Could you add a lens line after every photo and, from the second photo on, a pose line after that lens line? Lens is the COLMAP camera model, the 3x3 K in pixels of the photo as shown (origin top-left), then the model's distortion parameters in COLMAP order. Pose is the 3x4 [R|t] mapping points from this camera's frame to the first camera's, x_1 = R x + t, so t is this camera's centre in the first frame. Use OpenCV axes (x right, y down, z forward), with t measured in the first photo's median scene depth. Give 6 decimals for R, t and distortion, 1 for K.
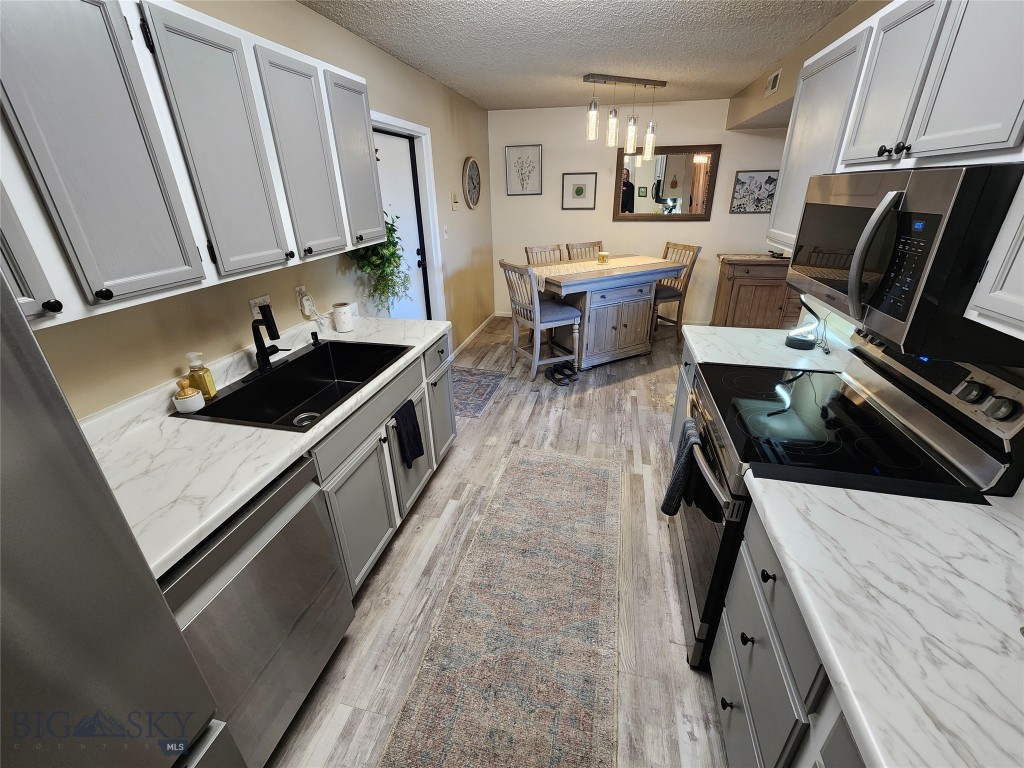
lens RADIAL K [[424.2, 0, 514.7], [0, 424.2, 376.2], [0, 0, 1]] dist [0.003481, 0.000205]
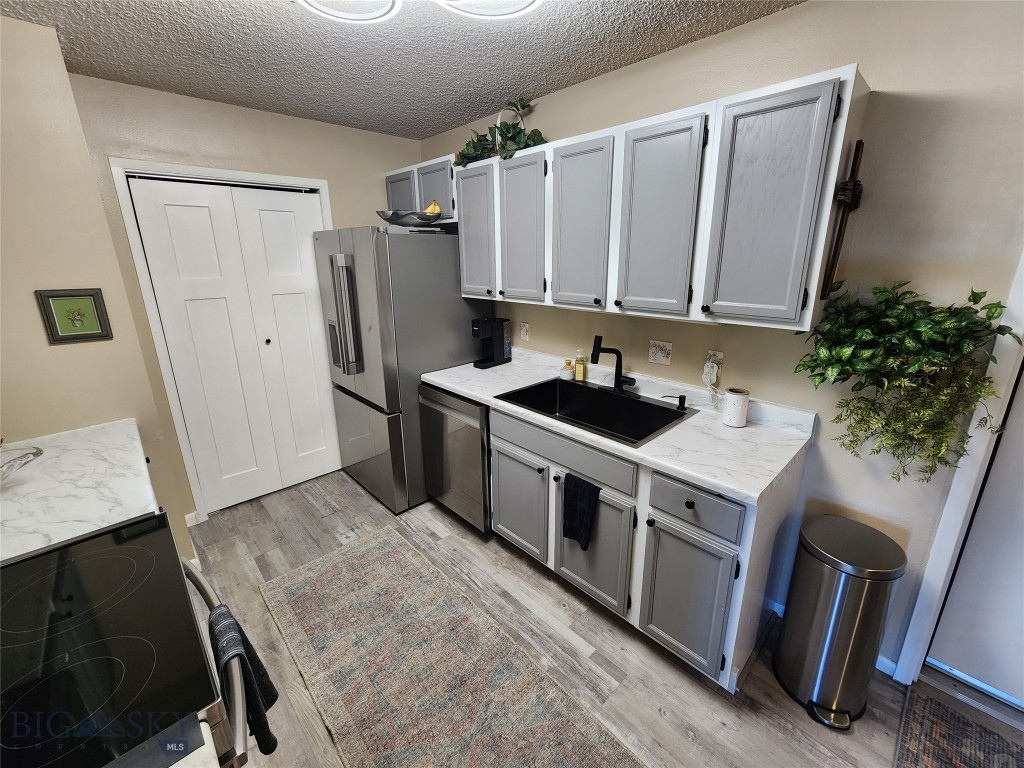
lens RADIAL K [[424.2, 0, 512.1], [0, 424.2, 376.7], [0, 0, 1]] dist [0.003481, 0.000205]
pose [[-0.560383, 0.251342, -0.789175, 0.432374], [-0.319654, 0.813383, 0.486034, -0.448183], [0.764063, 0.524629, -0.375464, 1.010544]]
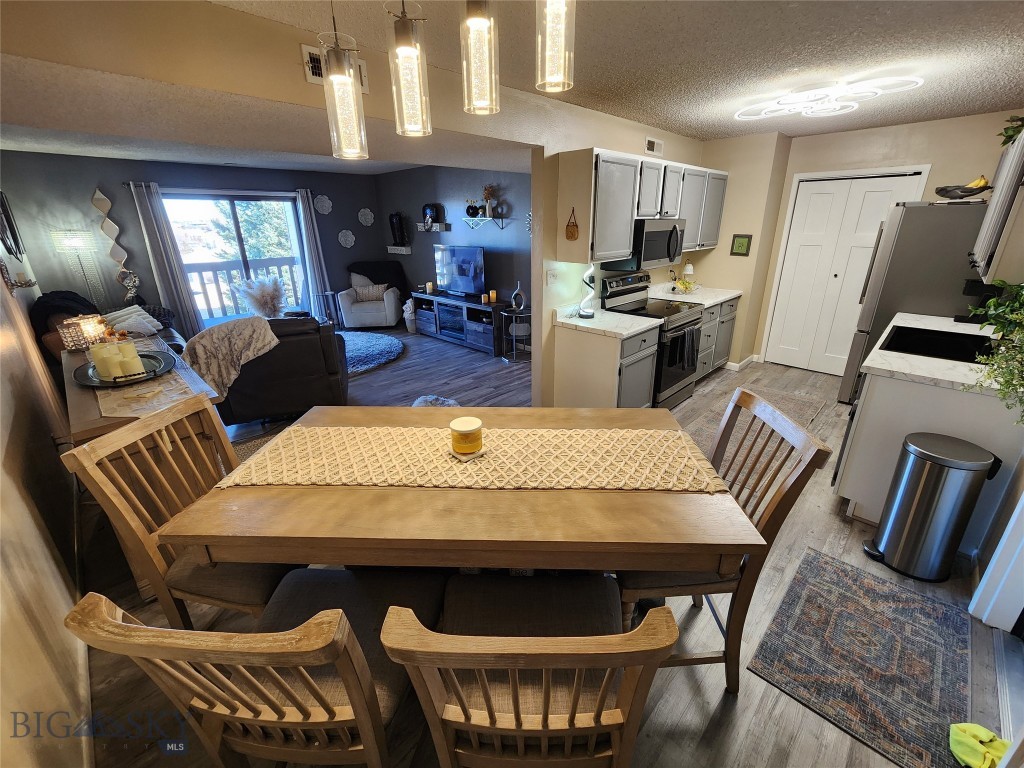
lens RADIAL K [[424.2, 0, 512.5], [0, 424.2, 382.2], [0, 0, 1]] dist [0.003481, 0.000205]
pose [[-0.848492, -0.165120, 0.502789, 0.064542], [0.233760, 0.735426, 0.636007, -0.931735], [-0.474781, 0.657179, -0.585404, 2.100395]]
